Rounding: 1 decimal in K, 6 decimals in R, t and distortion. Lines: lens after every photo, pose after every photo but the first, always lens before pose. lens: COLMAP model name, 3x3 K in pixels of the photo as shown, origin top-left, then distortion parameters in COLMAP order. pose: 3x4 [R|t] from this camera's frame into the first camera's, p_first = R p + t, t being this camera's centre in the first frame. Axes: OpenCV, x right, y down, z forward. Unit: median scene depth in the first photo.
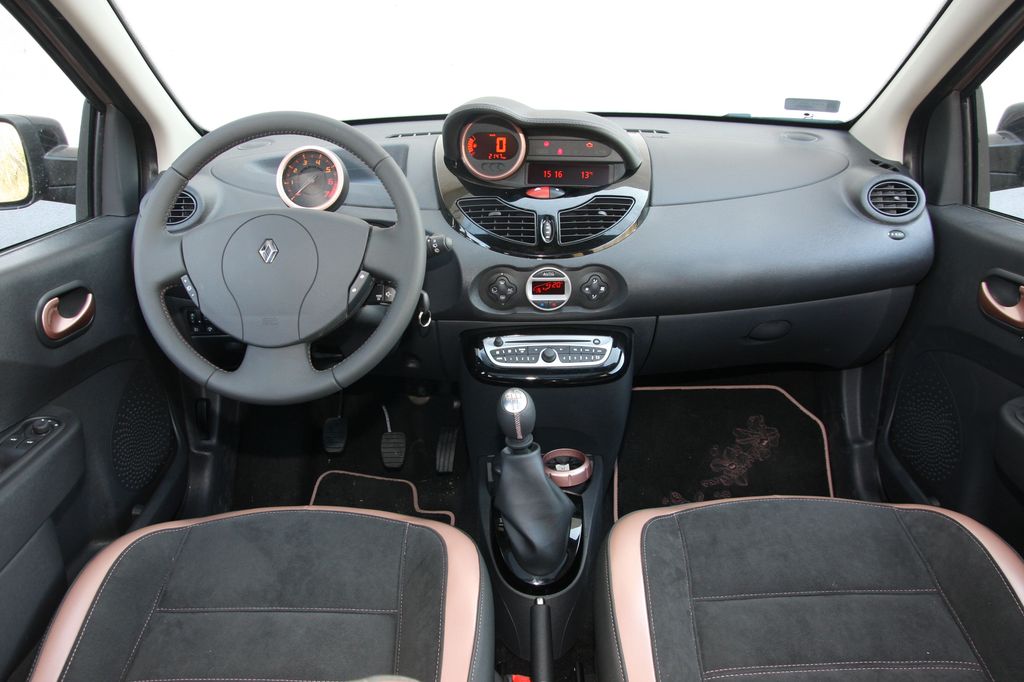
lens RADIAL K [[782.7, 0, 508.4], [0, 782.7, 339.6], [0, 0, 1]] dist [-0.113671, 0.078715]
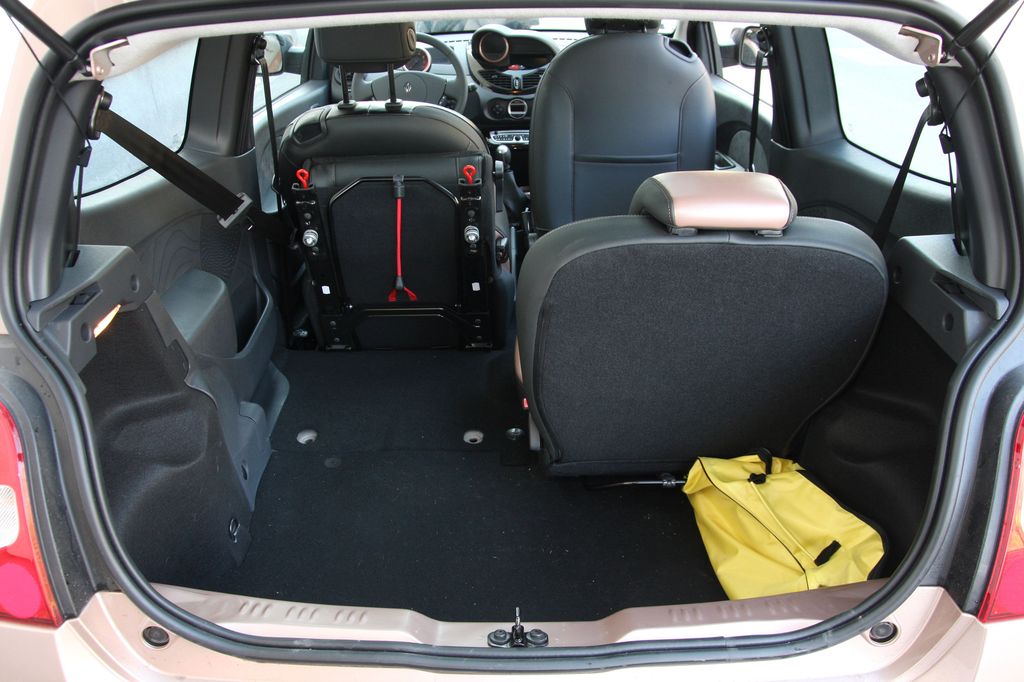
lens RADIAL K [[782.7, 0, 513.9], [0, 782.7, 337.6], [0, 0, 1]] dist [-0.113671, 0.078715]
pose [[1.000000, 0.000915, 0.000185, 0.040431], [-0.000930, 0.993720, 0.111892, 0.354310], [-0.000082, -0.111893, 0.993720, -1.379902]]
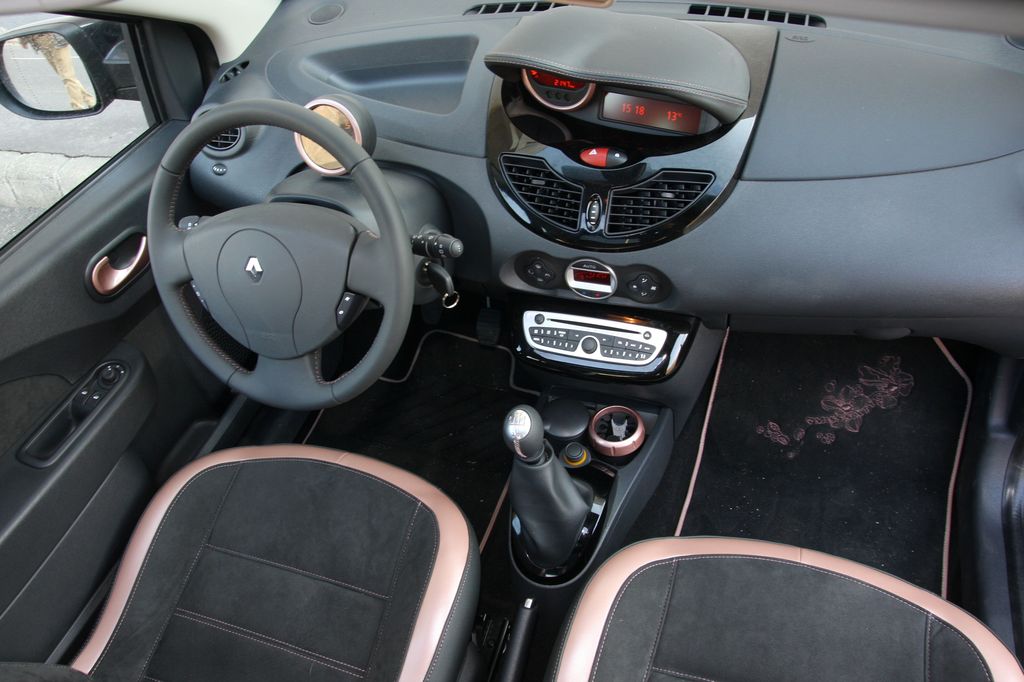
lens RADIAL K [[782.7, 0, 517.6], [0, 782.7, 341.0], [0, 0, 1]] dist [-0.113671, 0.078715]
pose [[0.945625, 0.164278, -0.280724, 0.224465], [-0.026920, 0.899648, 0.435786, -0.371441], [0.324142, -0.404533, 0.855152, 0.210835]]
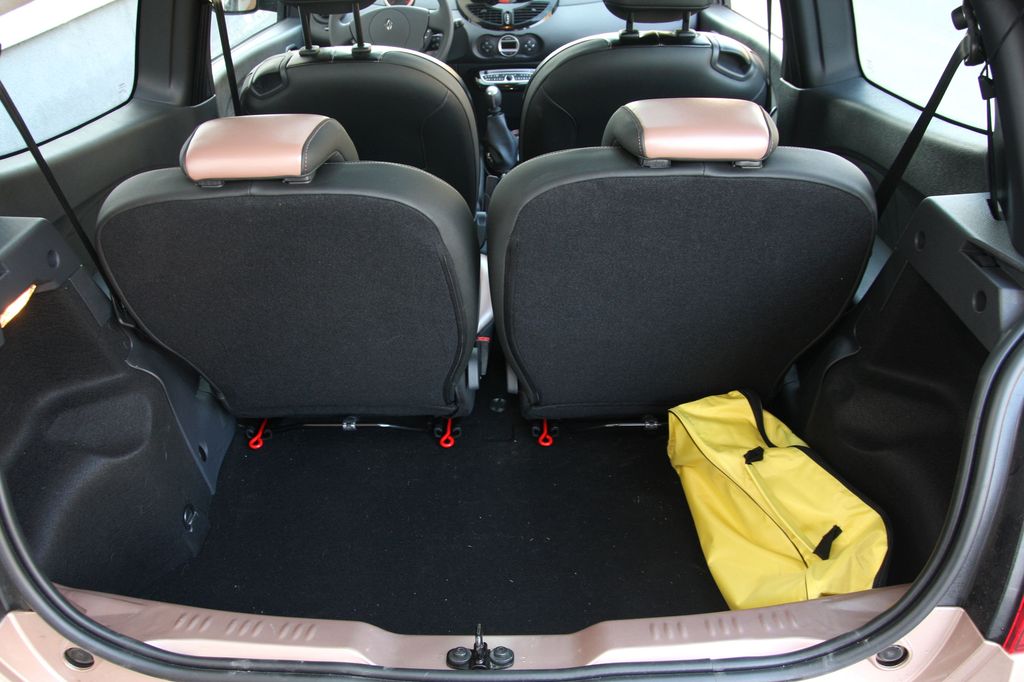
lens RADIAL K [[782.7, 0, 508.9], [0, 782.7, 340.8], [0, 0, 1]] dist [-0.113671, 0.078715]
pose [[0.999763, -0.007187, -0.020546, 0.089821], [0.011007, 0.981268, 0.192335, 0.326861], [0.018779, -0.192516, 0.981114, -1.262845]]
